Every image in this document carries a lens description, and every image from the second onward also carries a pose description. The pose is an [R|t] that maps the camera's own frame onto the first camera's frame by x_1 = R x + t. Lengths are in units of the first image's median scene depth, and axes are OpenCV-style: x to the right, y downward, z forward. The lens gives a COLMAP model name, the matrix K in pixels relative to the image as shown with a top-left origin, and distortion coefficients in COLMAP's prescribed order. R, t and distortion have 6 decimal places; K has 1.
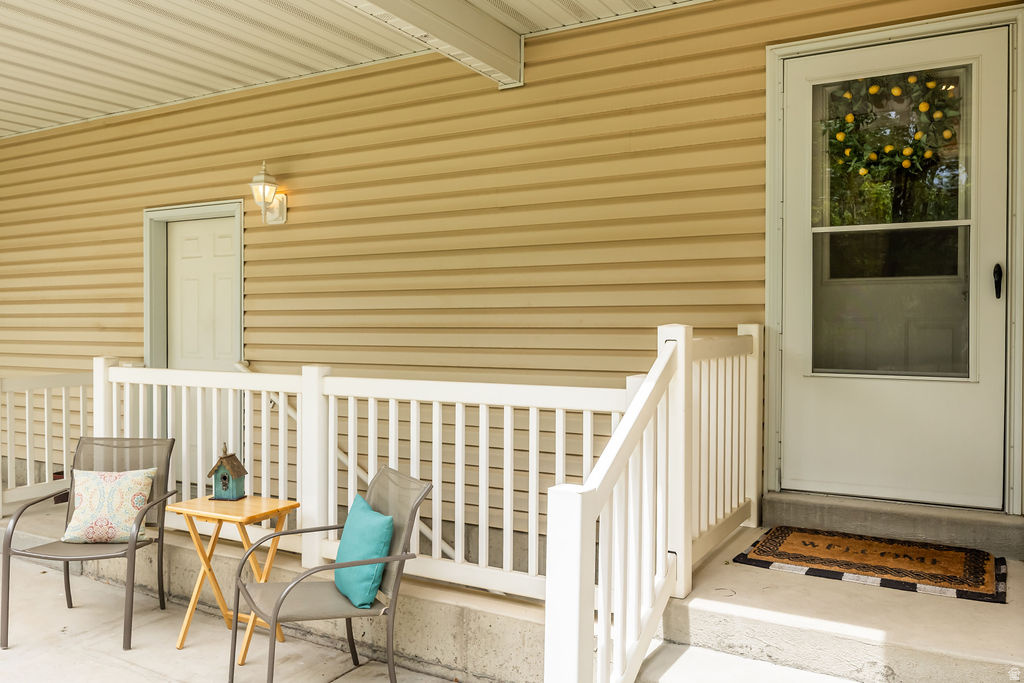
lens RADIAL K [[824.4, 0, 511.0], [0, 824.4, 342.2], [0, 0, 1]] dist [0.012624, 0.003345]
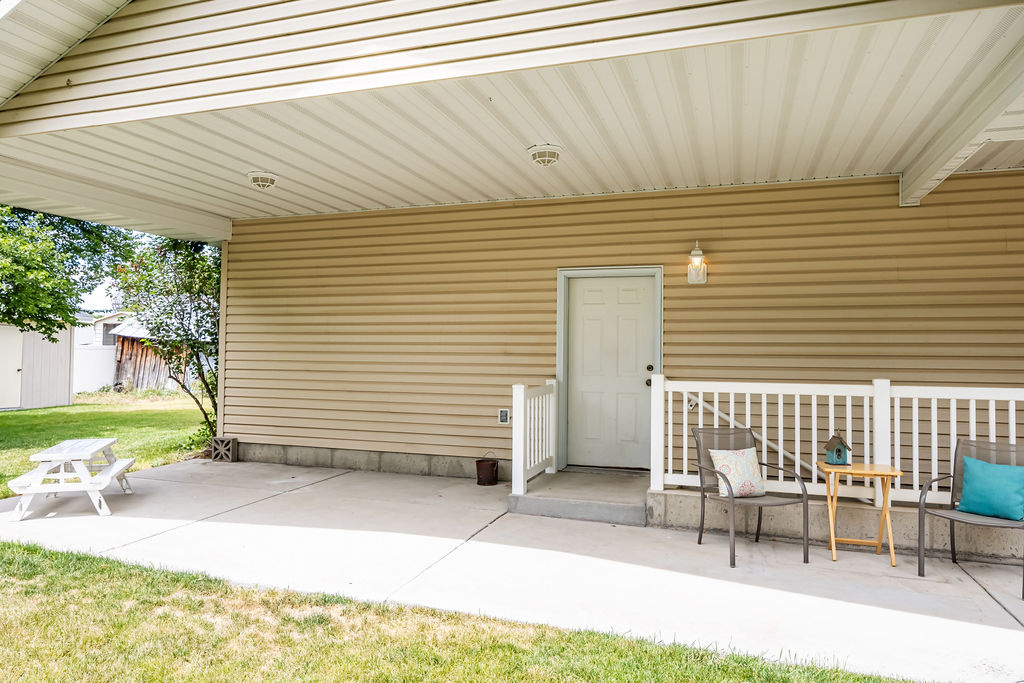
lens RADIAL K [[665.1, 0, 512.3], [0, 665.1, 338.4], [0, 0, 1]] dist [0.000152, -0.001879]
pose [[0.980051, 0.011334, 0.198420, -0.848524], [-0.003167, 0.999136, -0.041433, 0.003442], [-0.198719, 0.039978, 0.979241, -0.083614]]
